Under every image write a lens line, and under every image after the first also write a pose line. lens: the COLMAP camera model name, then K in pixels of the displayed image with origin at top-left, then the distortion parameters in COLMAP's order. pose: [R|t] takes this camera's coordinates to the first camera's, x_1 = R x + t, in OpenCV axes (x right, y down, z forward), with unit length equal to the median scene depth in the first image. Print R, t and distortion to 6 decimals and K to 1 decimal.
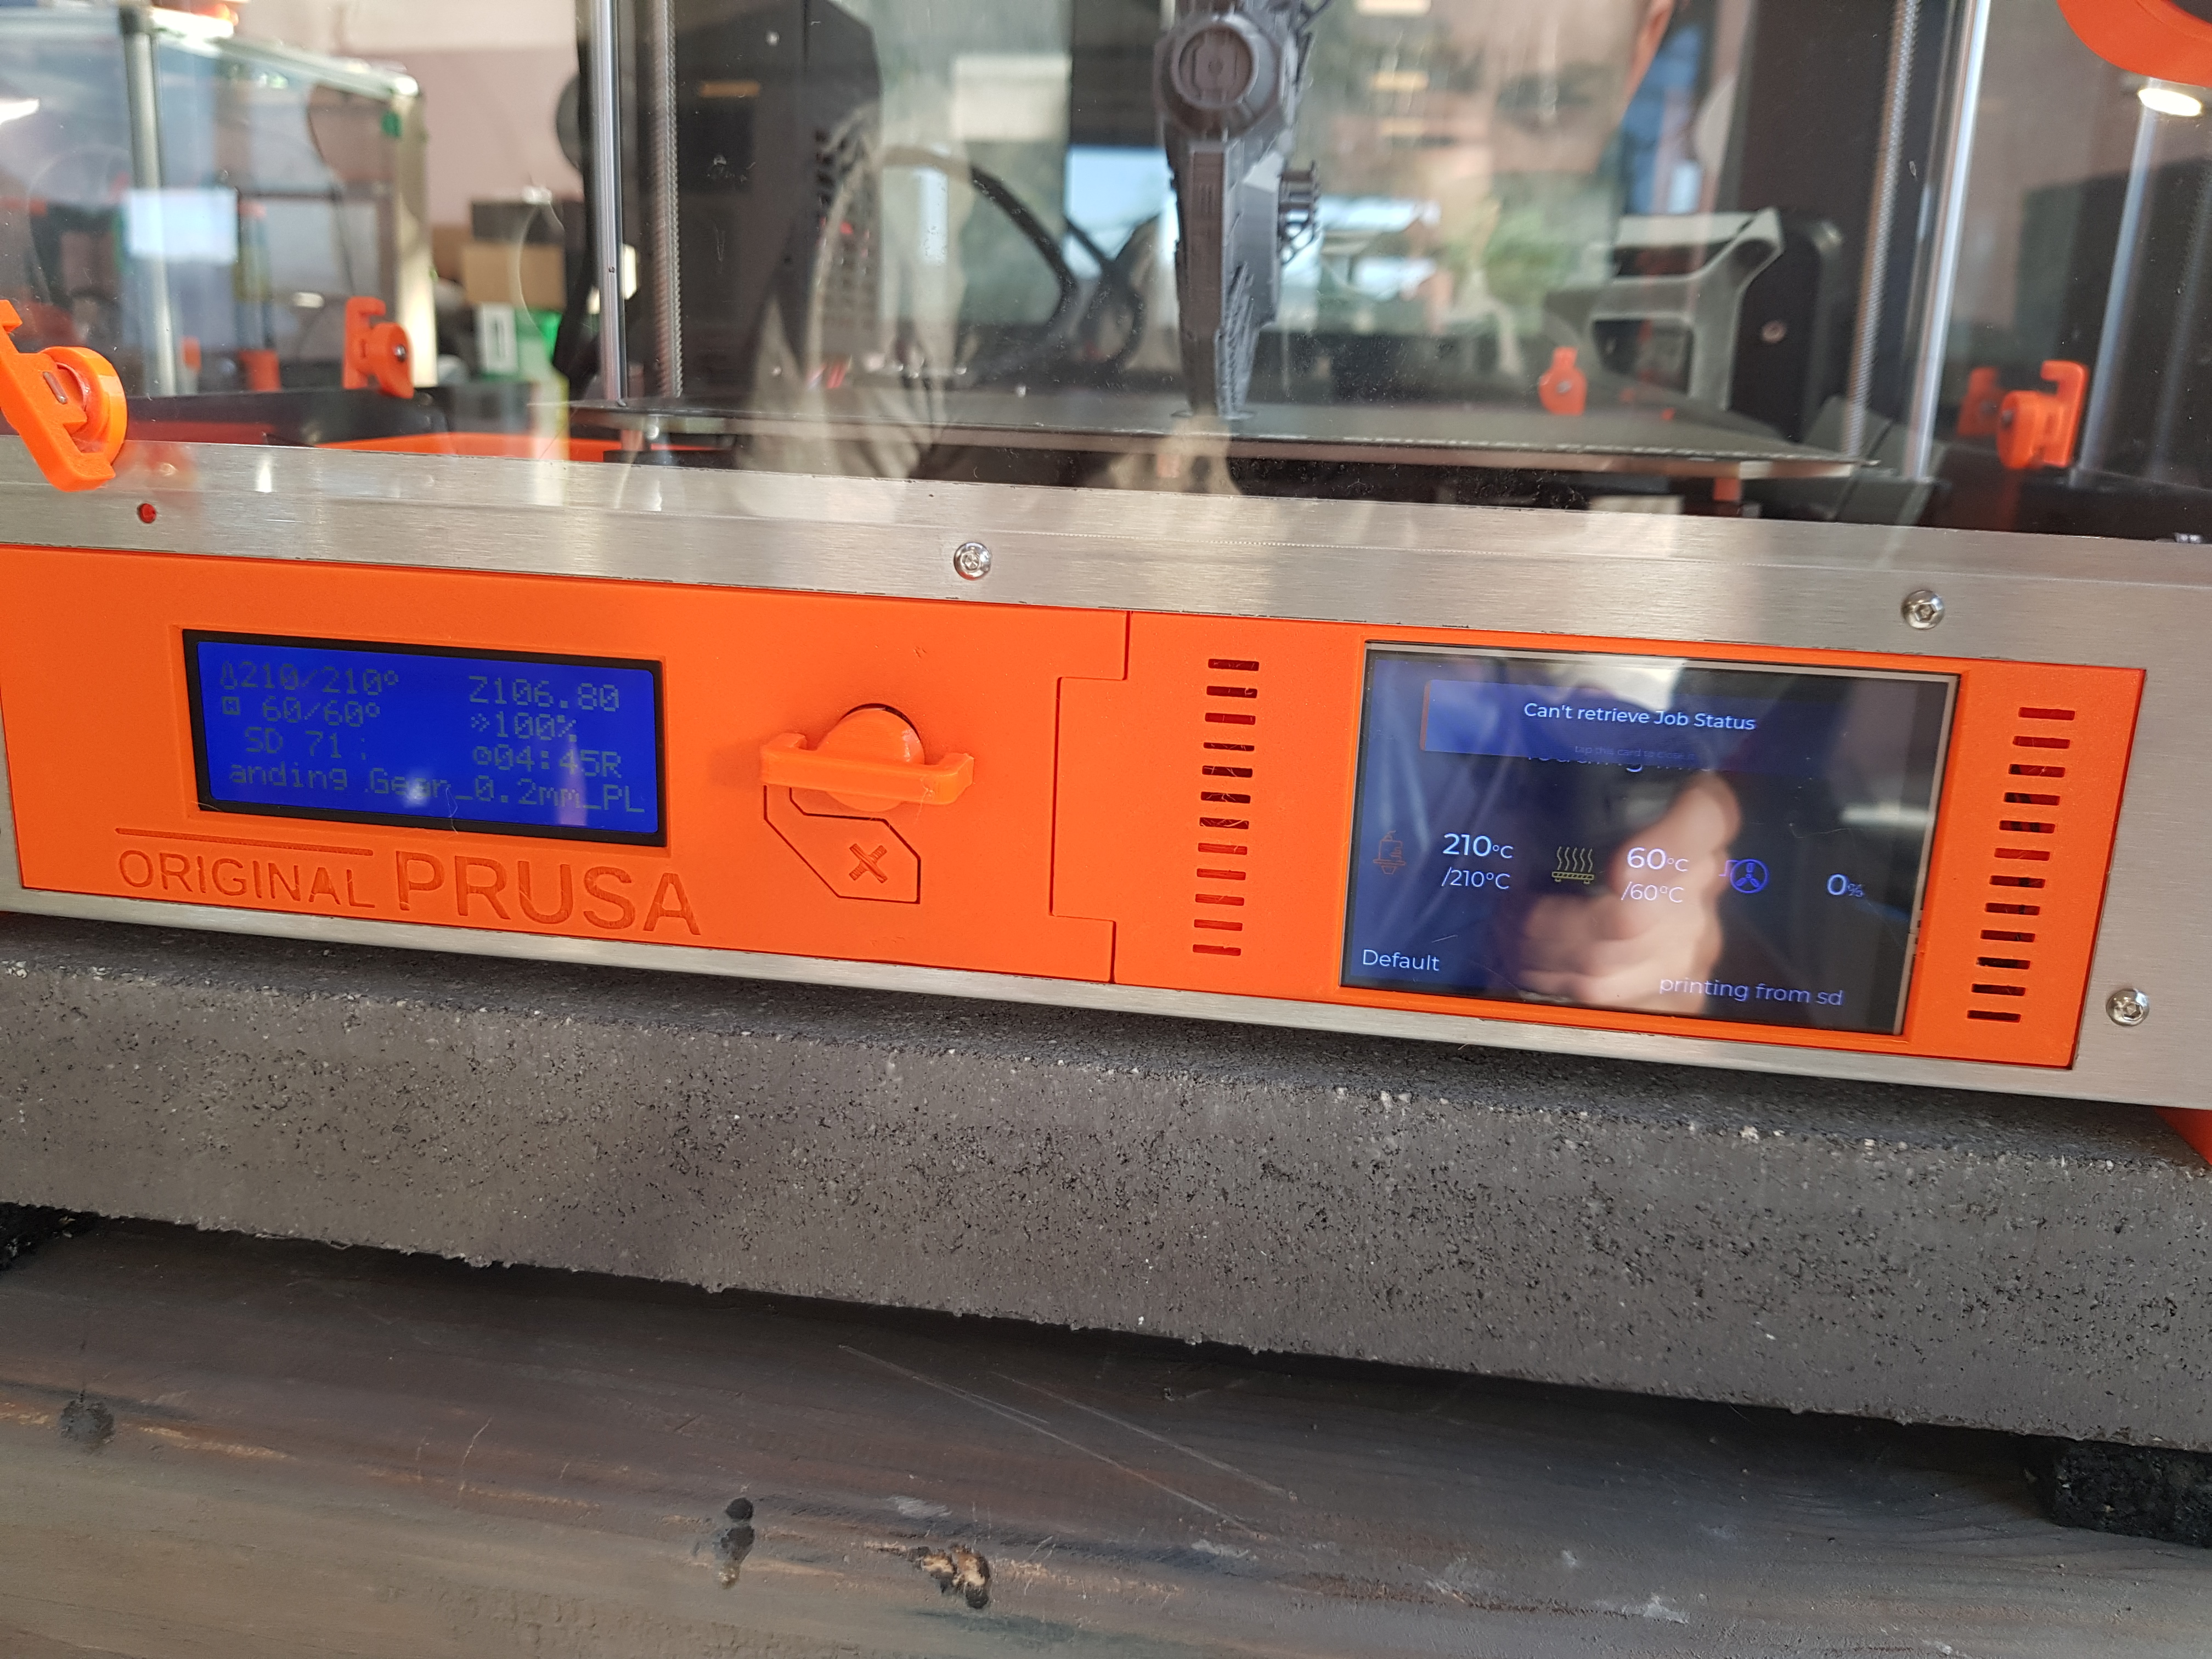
lens RADIAL K [[1687.4, 0, 1106.0], [0, 1687.4, 829.5], [0, 0, 1]] dist [0.041870, -0.122310]
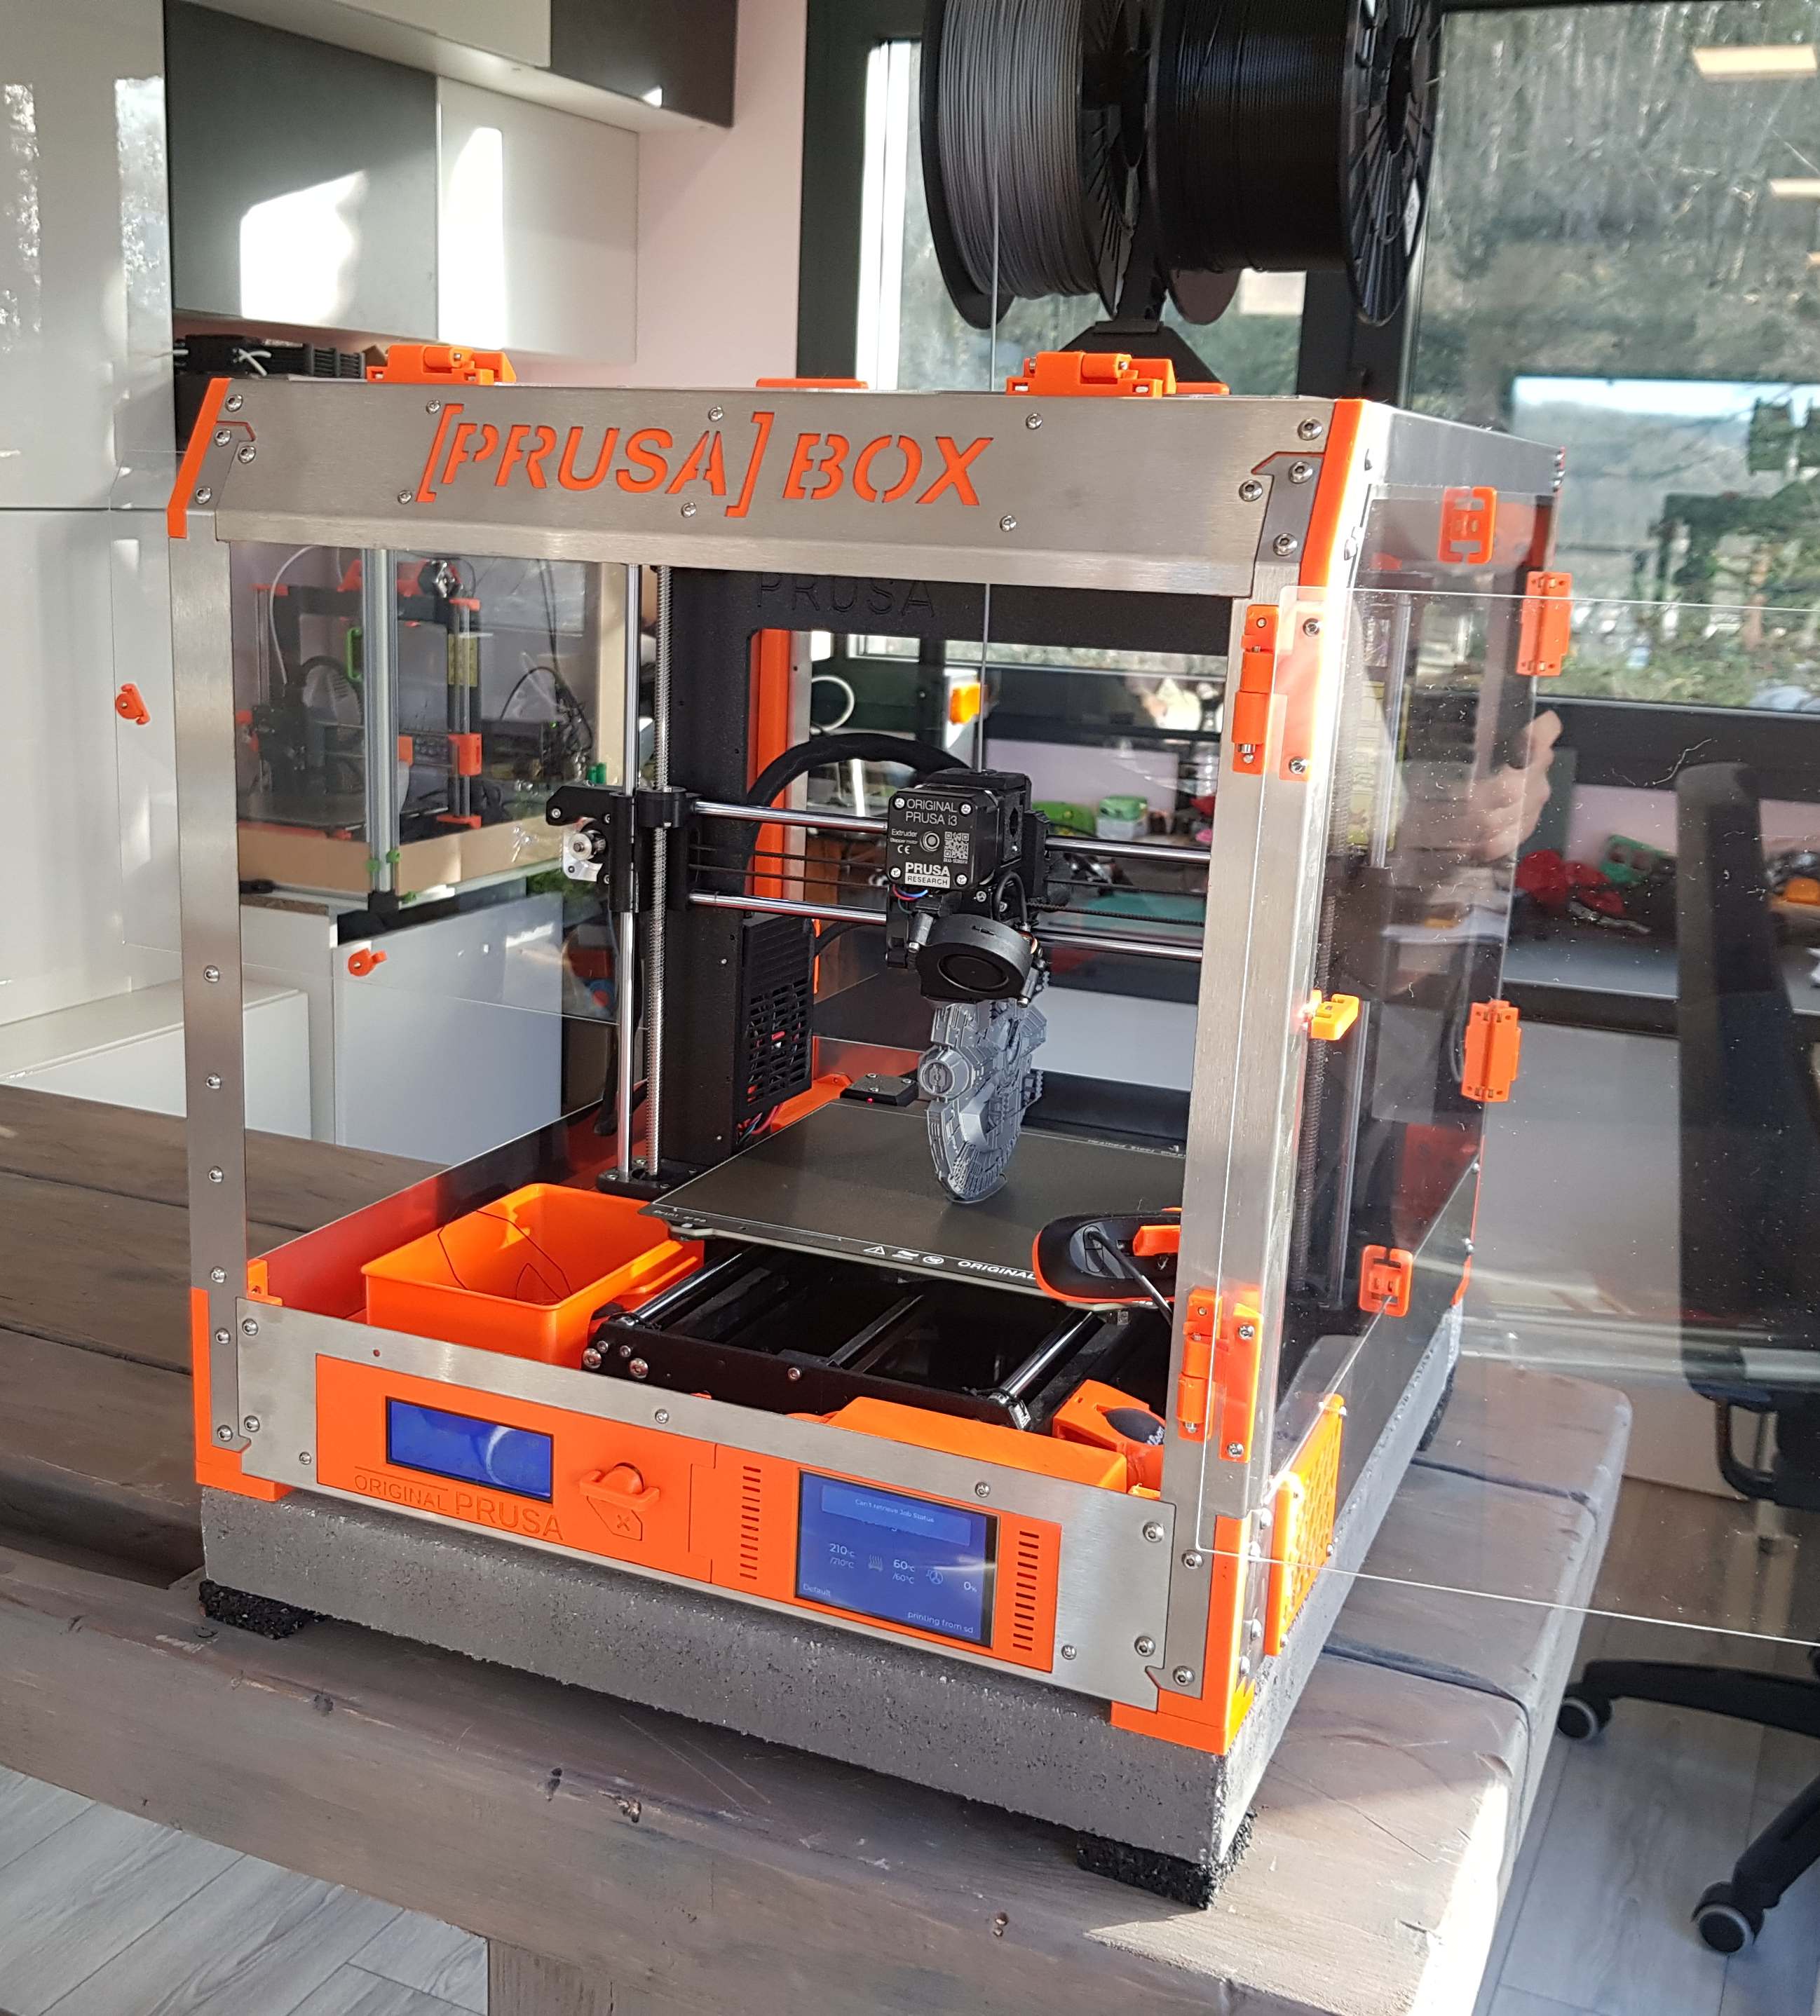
lens RADIAL K [[2207.8, 0, 910.0], [0, 2207.8, 1008.0], [0, 0, 1]] dist [-0.005708, 0.006125]
pose [[0.964970, 0.061867, -0.254962, 1.059252], [-0.072483, 0.996842, -0.032447, -0.667556], [0.252150, 0.049791, 0.966406, -2.106612]]
